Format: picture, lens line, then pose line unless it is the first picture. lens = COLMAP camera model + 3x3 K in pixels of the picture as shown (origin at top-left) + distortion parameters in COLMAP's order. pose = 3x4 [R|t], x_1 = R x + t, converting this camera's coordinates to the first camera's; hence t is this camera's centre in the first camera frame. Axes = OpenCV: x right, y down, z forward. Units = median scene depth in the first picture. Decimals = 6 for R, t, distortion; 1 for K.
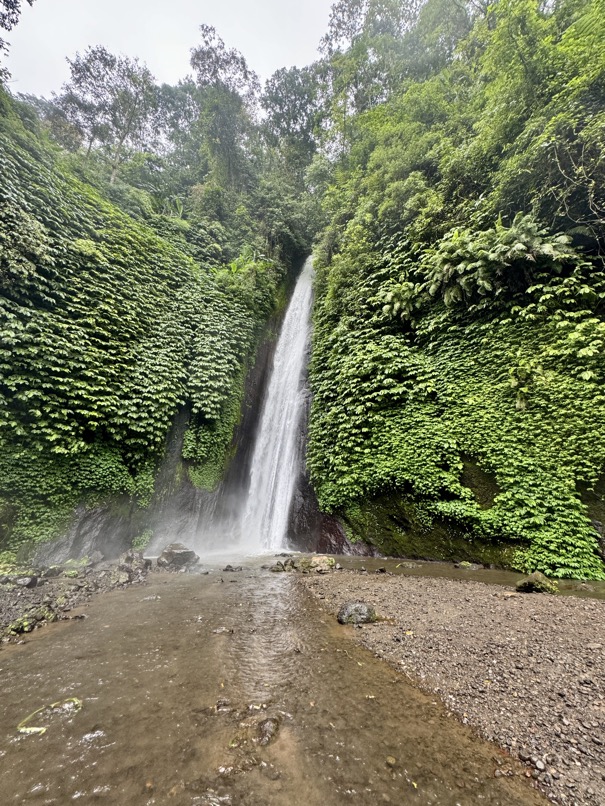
lens RADIAL K [[319.7, 0, 302.5], [0, 319.7, 403.0], [0, 0, 1]] dist [-0.000774, 0.000051]
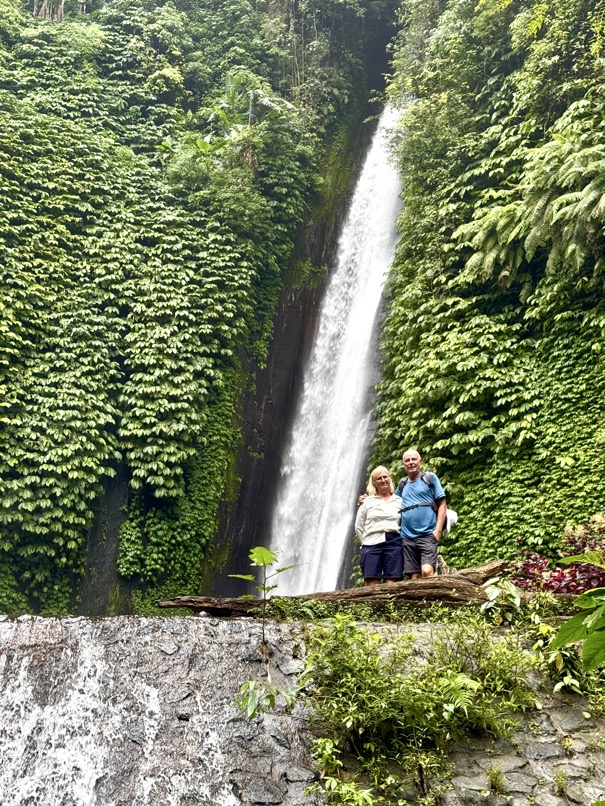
lens RADIAL K [[1136.8, 0, 302.5], [0, 1136.8, 403.0], [0, 0, 1]] dist [0.178624, -0.274841]
pose [[0.967634, -0.070973, -0.242171, 0.427326], [0.079703, 0.996468, 0.026431, -0.148767], [0.239440, -0.044877, 0.969873, -0.810662]]
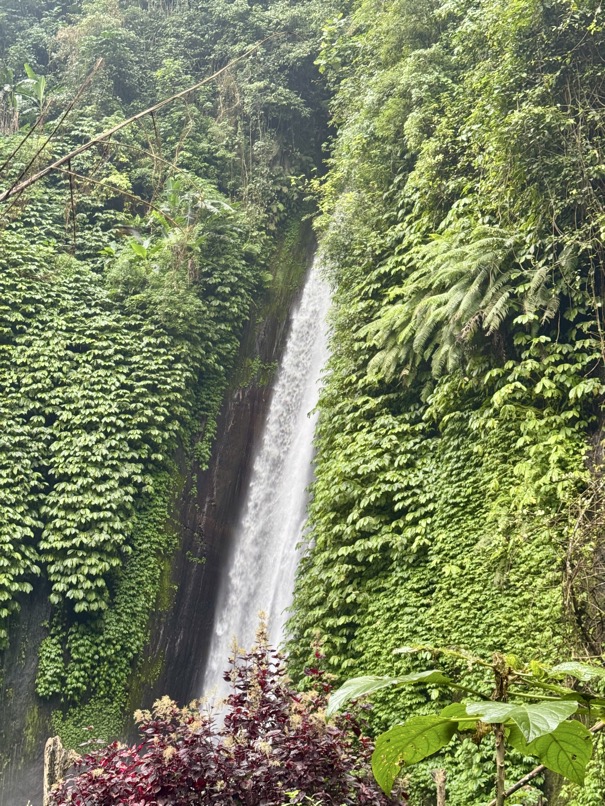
lens RADIAL K [[1136.8, 0, 302.5], [0, 1136.8, 403.0], [0, 0, 1]] dist [0.178624, -0.274841]
pose [[0.951733, -0.123696, -0.280897, 0.645999], [0.114638, 0.992222, -0.048521, -0.165186], [0.284714, 0.013978, 0.958511, -0.704254]]
